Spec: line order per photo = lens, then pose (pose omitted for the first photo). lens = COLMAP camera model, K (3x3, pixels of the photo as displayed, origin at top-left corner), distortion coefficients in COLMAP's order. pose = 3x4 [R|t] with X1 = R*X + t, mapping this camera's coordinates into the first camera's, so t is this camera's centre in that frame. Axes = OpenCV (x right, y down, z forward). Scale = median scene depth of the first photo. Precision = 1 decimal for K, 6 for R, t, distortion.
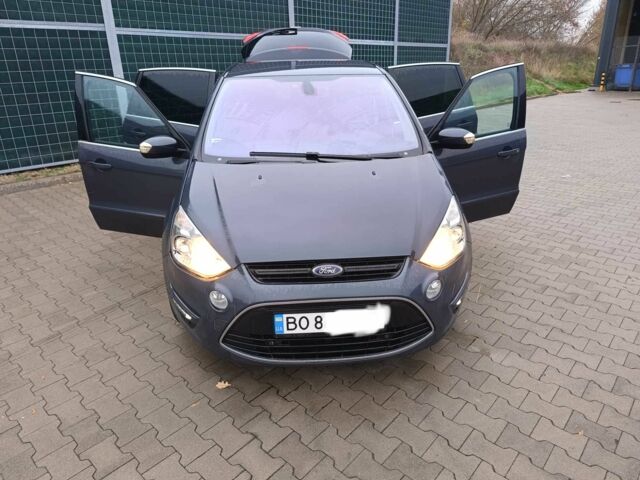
lens RADIAL K [[440.6, 0, 321.1], [0, 440.6, 235.2], [0, 0, 1]] dist [0.013480, -0.011526]
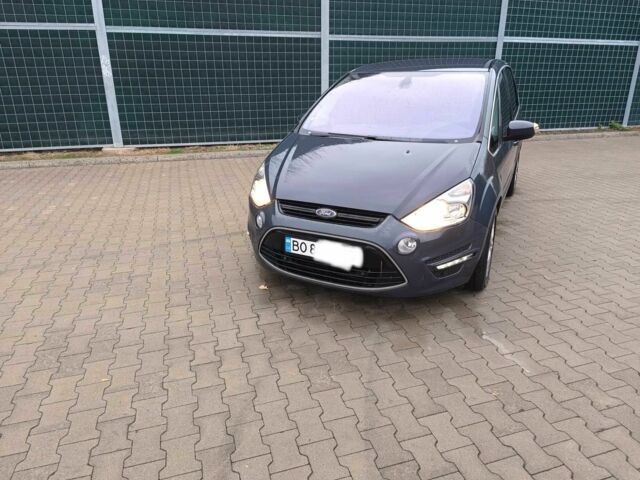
lens RADIAL K [[440.6, 0, 321.3], [0, 440.6, 243.3], [0, 0, 1]] dist [0.013480, -0.011526]
pose [[0.860852, 0.194118, -0.470375, 0.625997], [-0.190800, 0.980072, 0.055273, 0.095424], [0.471730, 0.042166, 0.880734, -0.178132]]
